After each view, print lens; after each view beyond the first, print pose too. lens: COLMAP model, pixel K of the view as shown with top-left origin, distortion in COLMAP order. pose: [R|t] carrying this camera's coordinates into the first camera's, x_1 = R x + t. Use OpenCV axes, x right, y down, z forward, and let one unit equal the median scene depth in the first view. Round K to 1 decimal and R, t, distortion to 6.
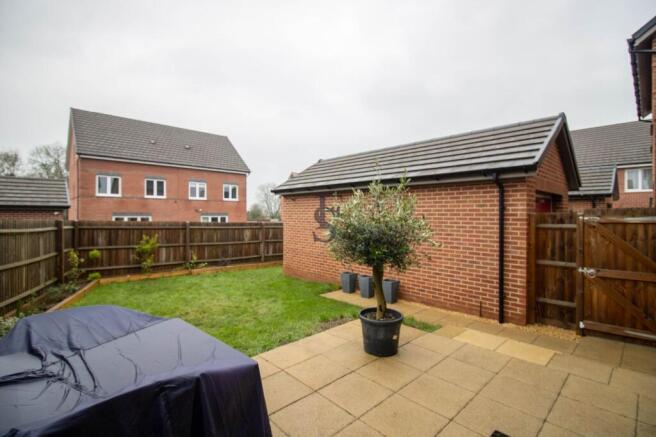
lens RADIAL K [[310.7, 0, 327.5], [0, 310.7, 218.7], [0, 0, 1]] dist [0.001152, 0.000218]
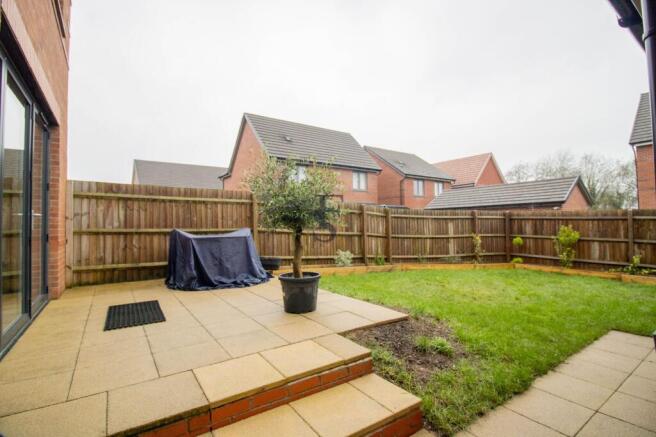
lens RADIAL K [[310.7, 0, 327.6], [0, 310.7, 219.4], [0, 0, 1]] dist [0.001152, 0.000218]
pose [[-0.152194, -0.016005, -0.988221, 0.437027], [0.001829, 0.999863, -0.016476, 0.048933], [0.988349, -0.004315, -0.152144, 0.456793]]
